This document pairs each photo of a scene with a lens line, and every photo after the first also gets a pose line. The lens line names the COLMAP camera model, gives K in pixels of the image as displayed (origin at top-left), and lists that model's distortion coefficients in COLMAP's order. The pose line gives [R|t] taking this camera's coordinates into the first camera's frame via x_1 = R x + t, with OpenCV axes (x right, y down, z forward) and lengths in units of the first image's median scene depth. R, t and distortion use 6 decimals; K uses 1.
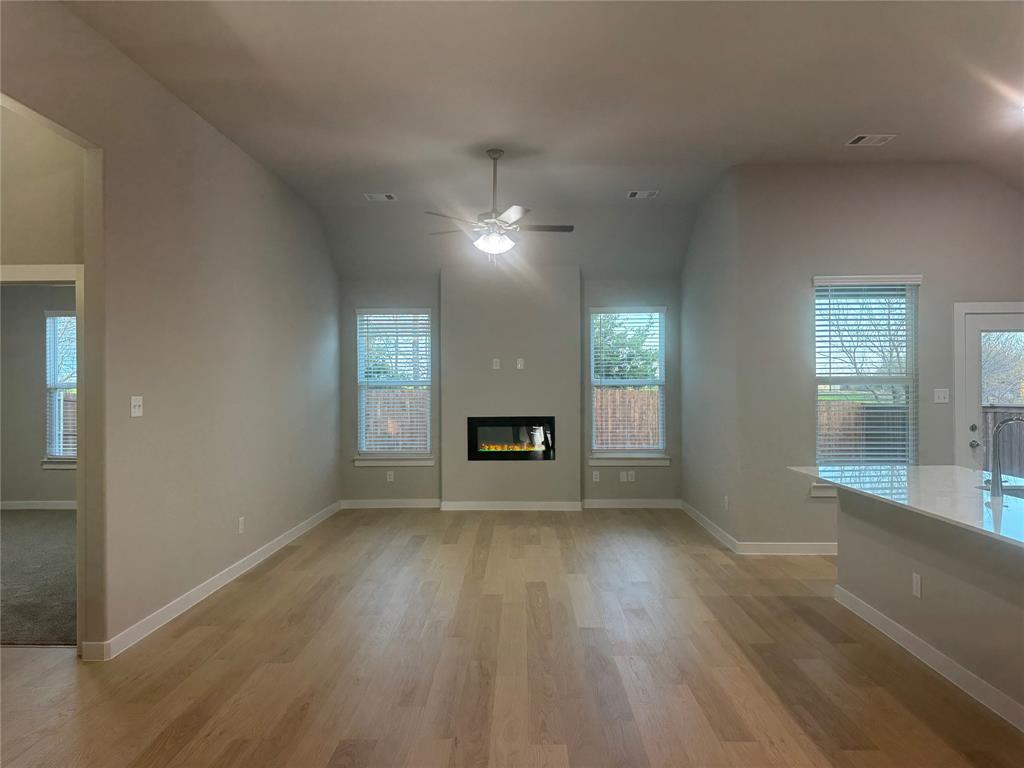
lens RADIAL K [[723.0, 0, 515.0], [0, 723.0, 382.3], [0, 0, 1]] dist [0.001609, -0.030418]
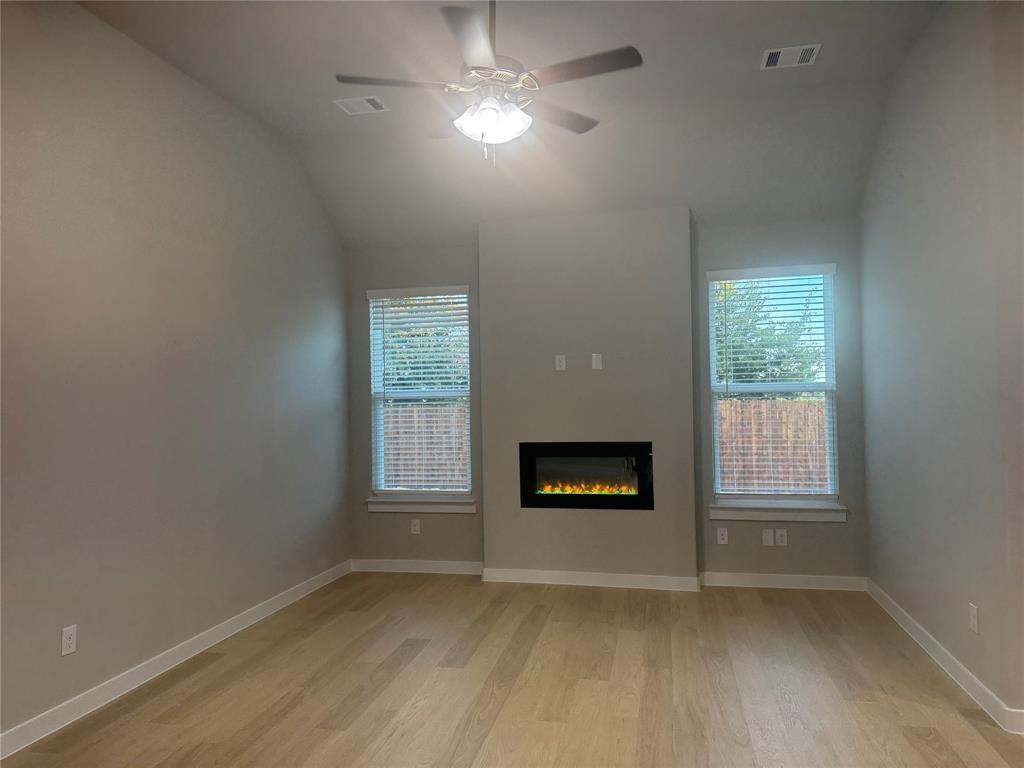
lens RADIAL K [[723.0, 0, 502.9], [0, 723.0, 386.5], [0, 0, 1]] dist [0.001609, -0.030418]
pose [[0.977502, -0.015659, -0.210346, 0.059410], [0.012826, 0.999808, -0.014824, 0.005675], [0.210538, 0.011793, 0.977515, 0.337301]]
